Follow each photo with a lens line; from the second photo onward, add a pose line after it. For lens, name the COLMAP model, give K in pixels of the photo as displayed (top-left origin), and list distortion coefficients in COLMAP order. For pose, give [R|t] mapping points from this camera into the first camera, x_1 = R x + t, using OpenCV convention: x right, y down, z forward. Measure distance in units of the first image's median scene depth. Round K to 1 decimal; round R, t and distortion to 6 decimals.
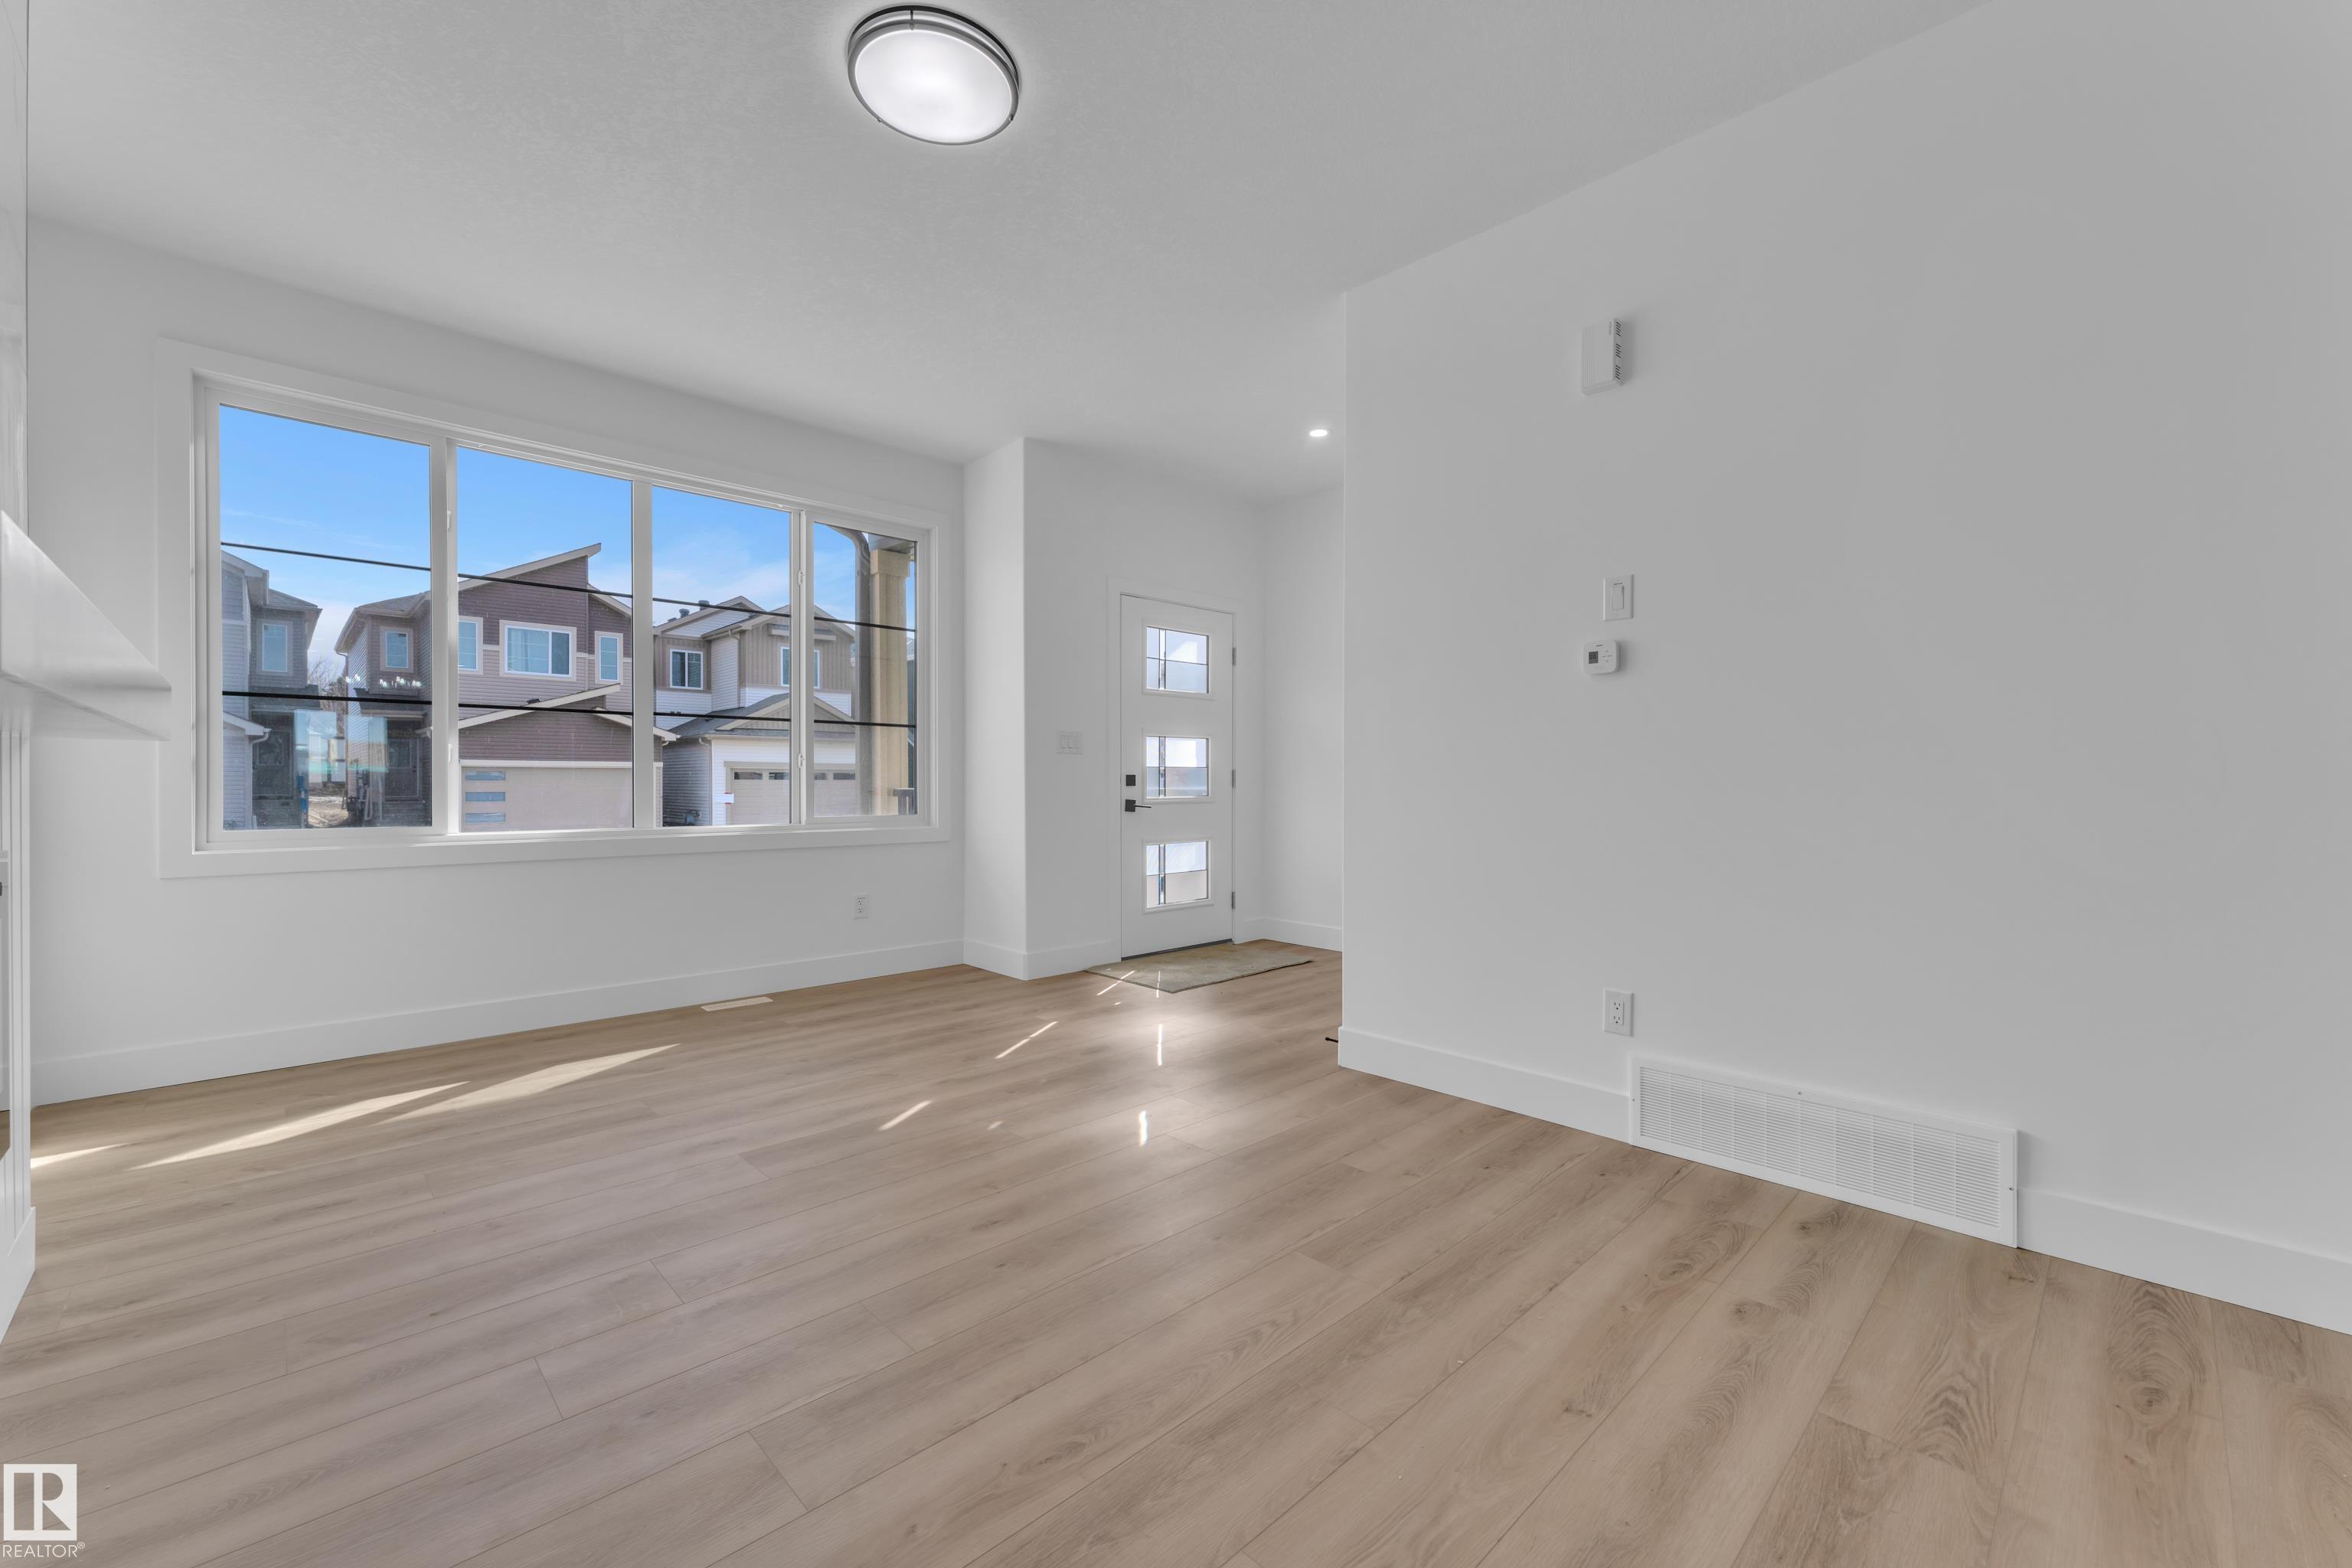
lens RADIAL K [[939.8, 0, 1159.1], [0, 939.8, 779.1], [0, 0, 1]] dist [0.011760, -0.000218]
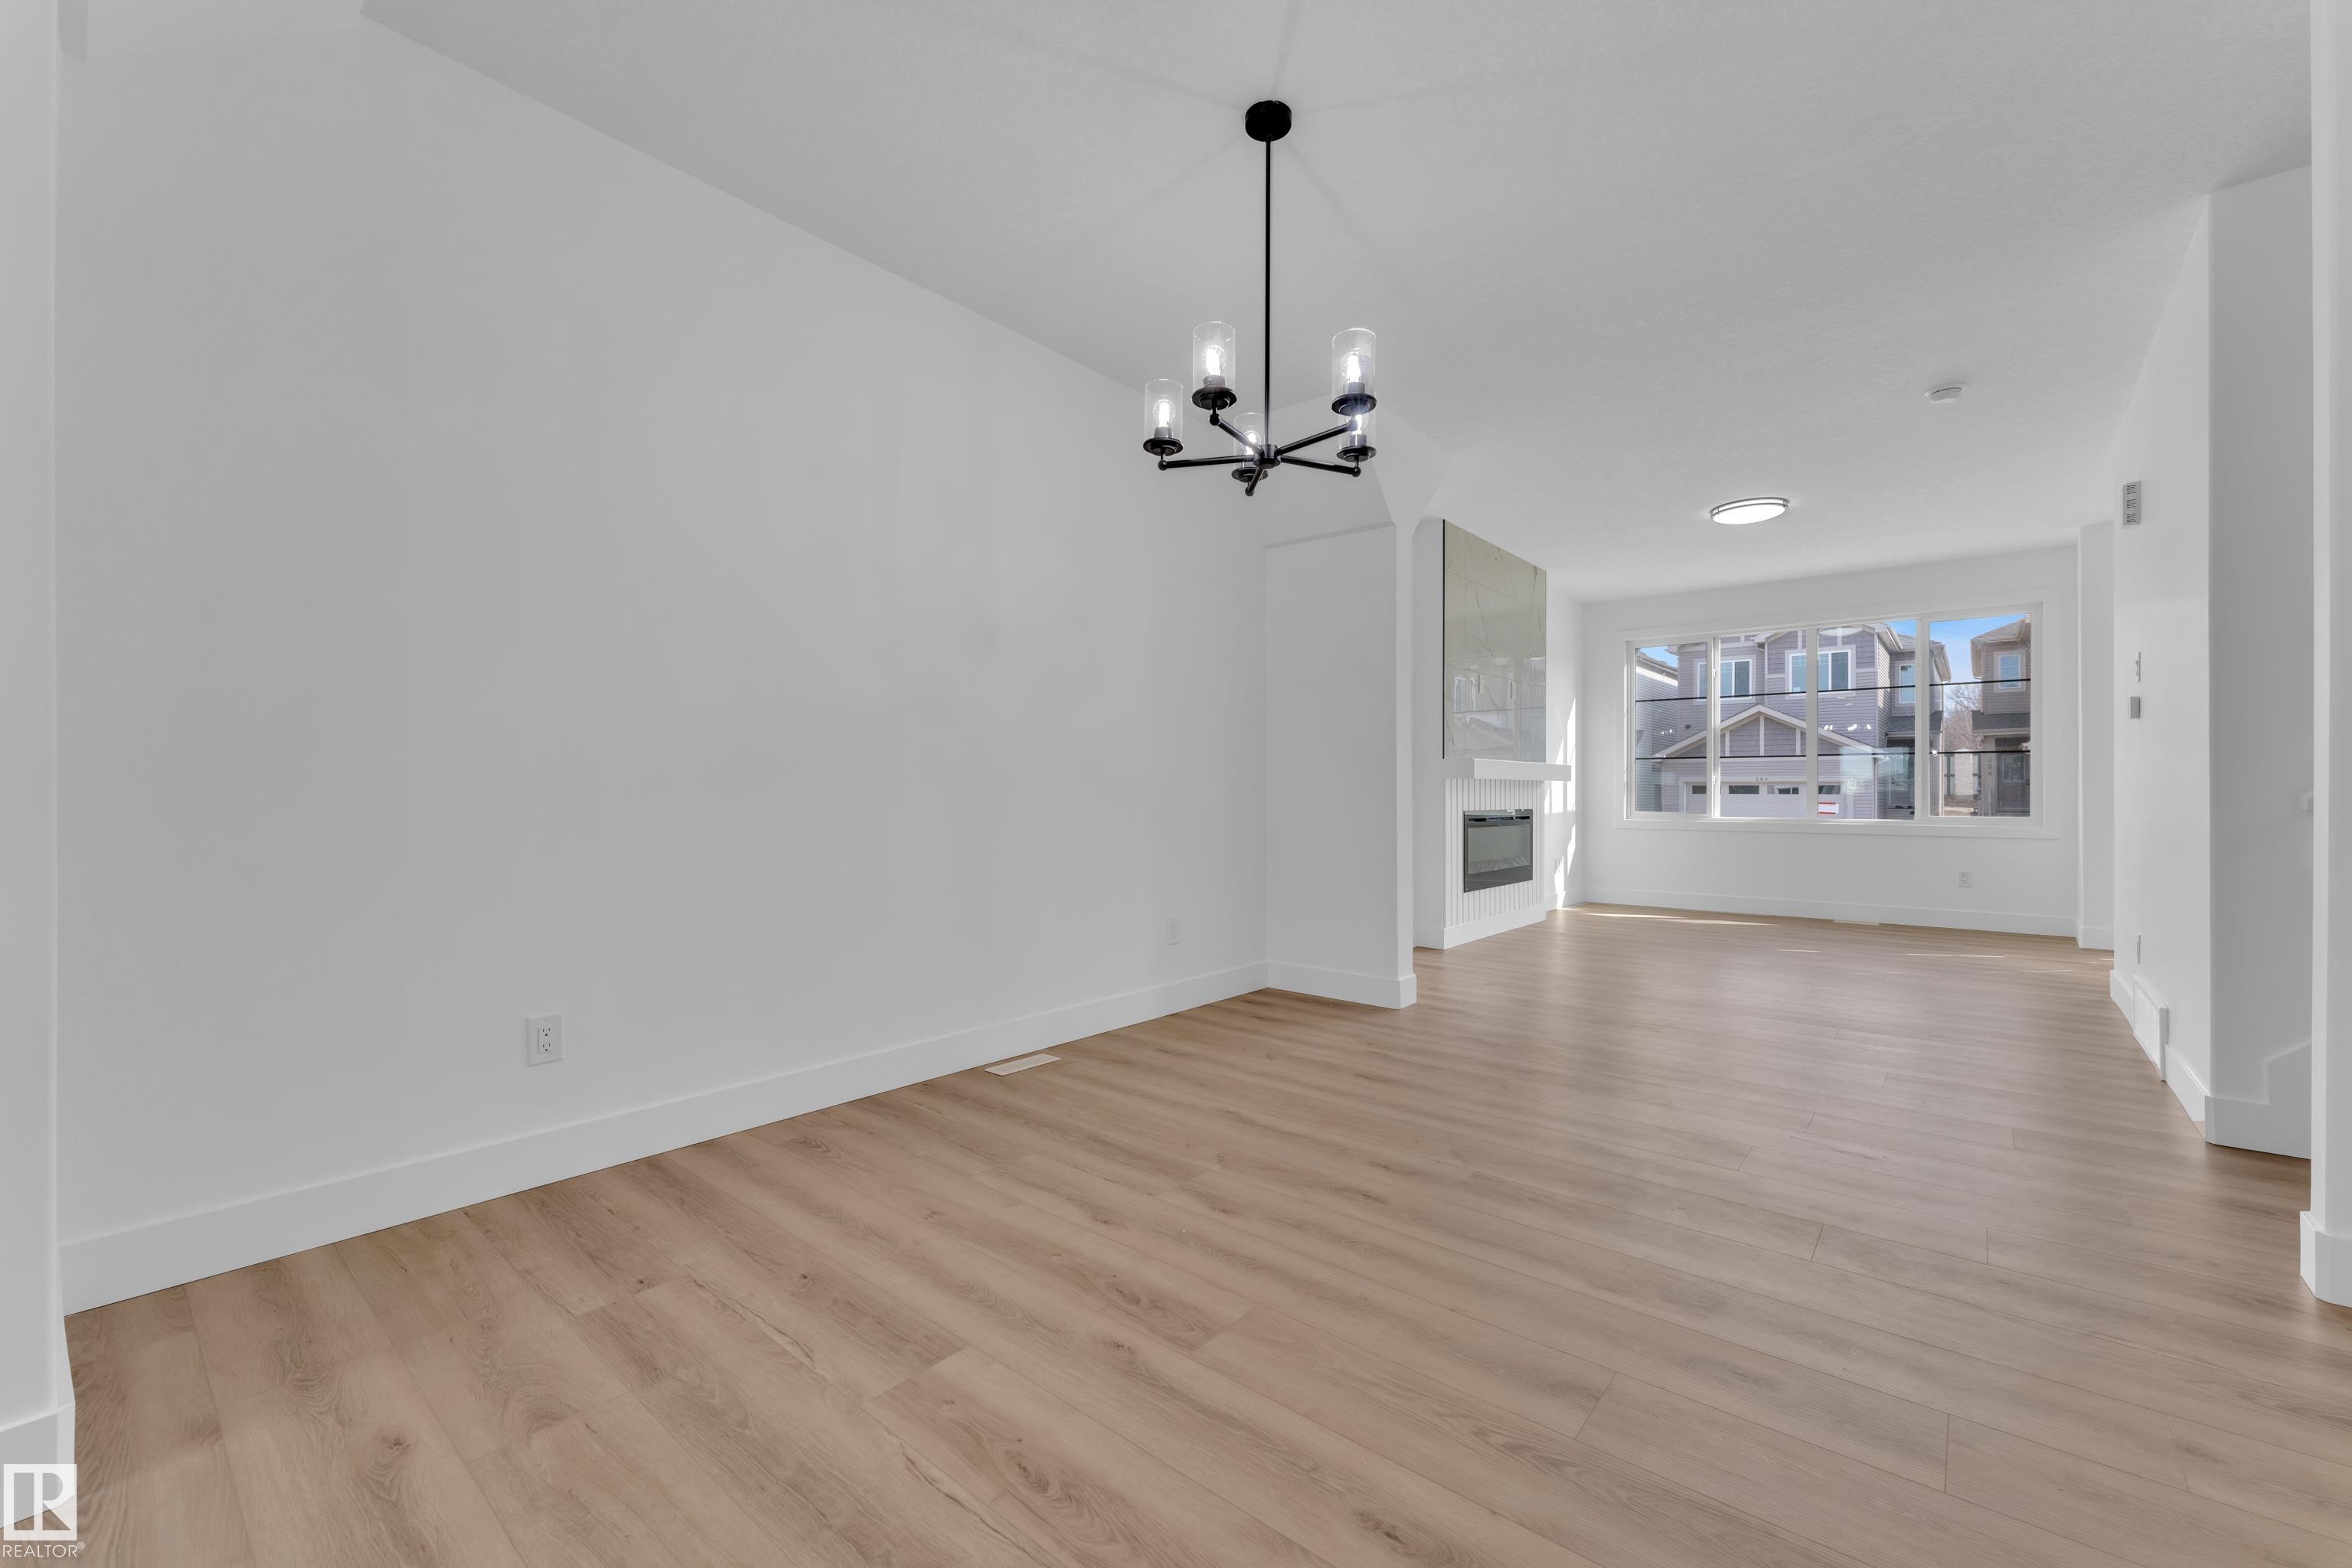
lens RADIAL K [[948.8, 0, 1176.0], [0, 948.8, 784.0], [0, 0, 1]] dist [0.000886, 0.000094]
pose [[0.113120, -0.011117, -0.993519, 1.596687], [0.002765, 0.999937, -0.010874, 0.002052], [0.993577, -0.001517, 0.113144, -0.592577]]
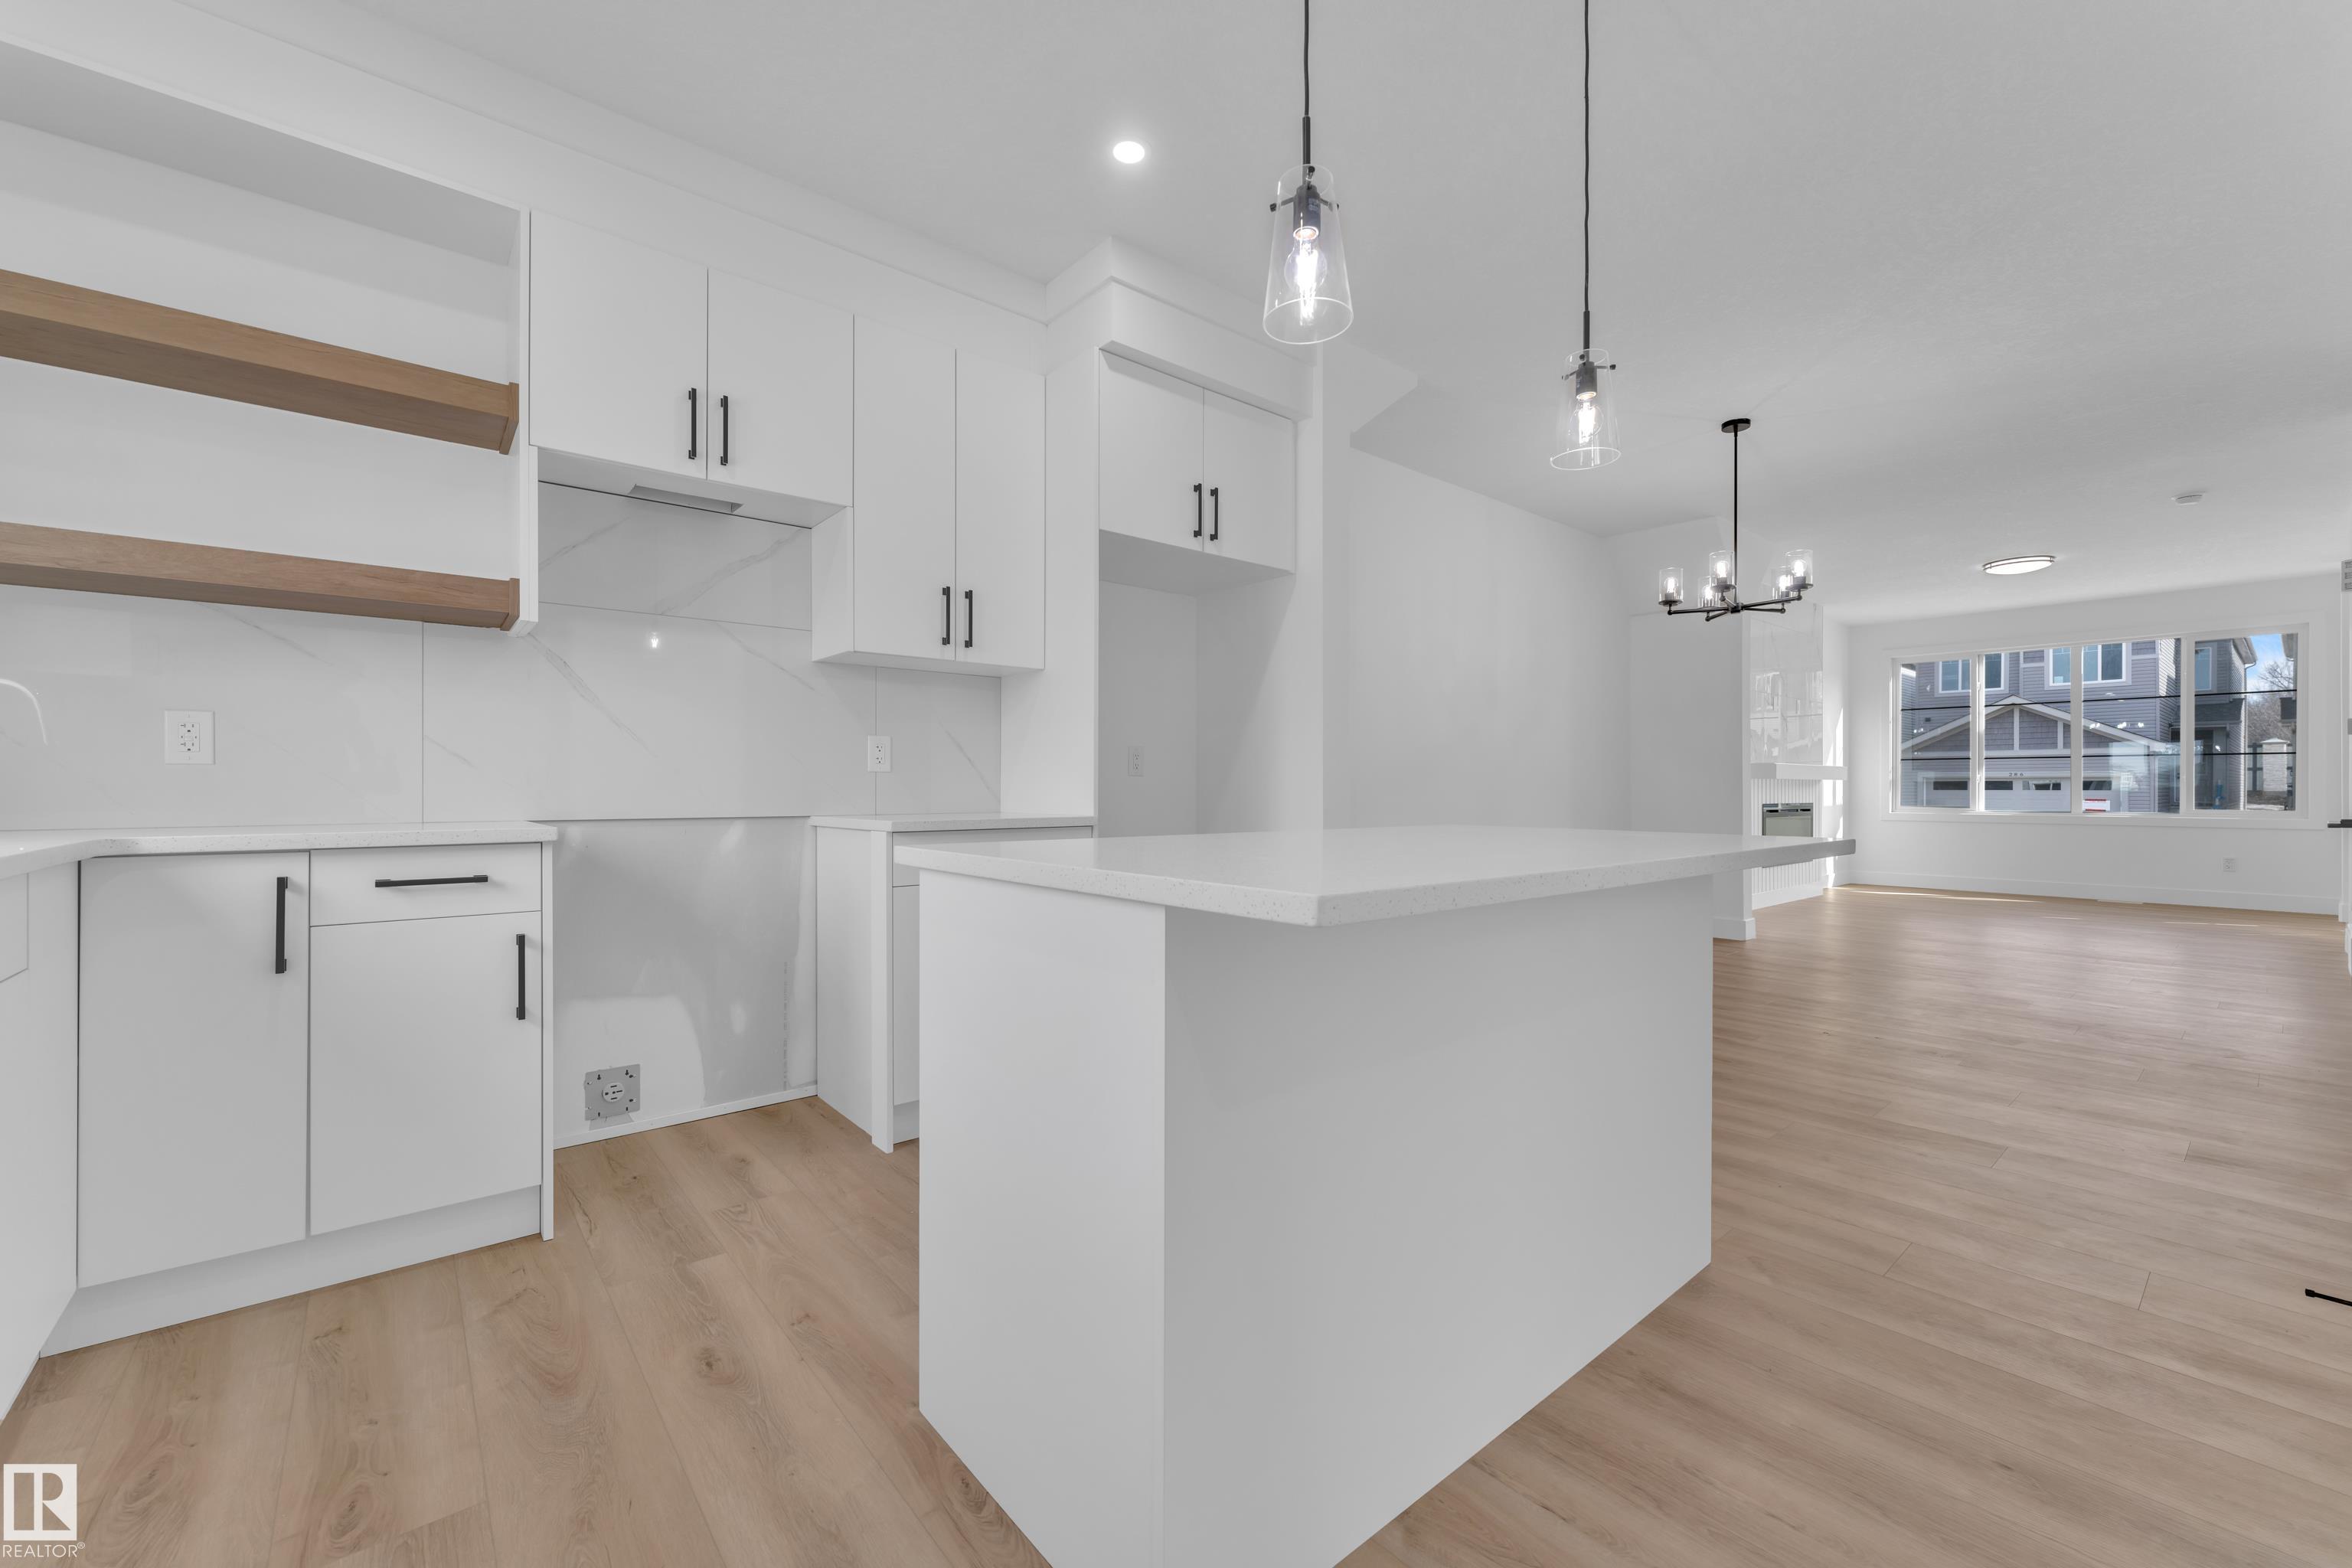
lens RADIAL K [[940.4, 0, 1173.5], [0, 940.4, 786.7], [0, 0, 1]] dist [0.000616, -0.000215]
pose [[-0.061556, -0.004612, -0.998093, 2.331062], [0.003460, 0.999982, -0.004834, -0.000991], [0.998098, -0.003751, -0.061539, -1.213885]]
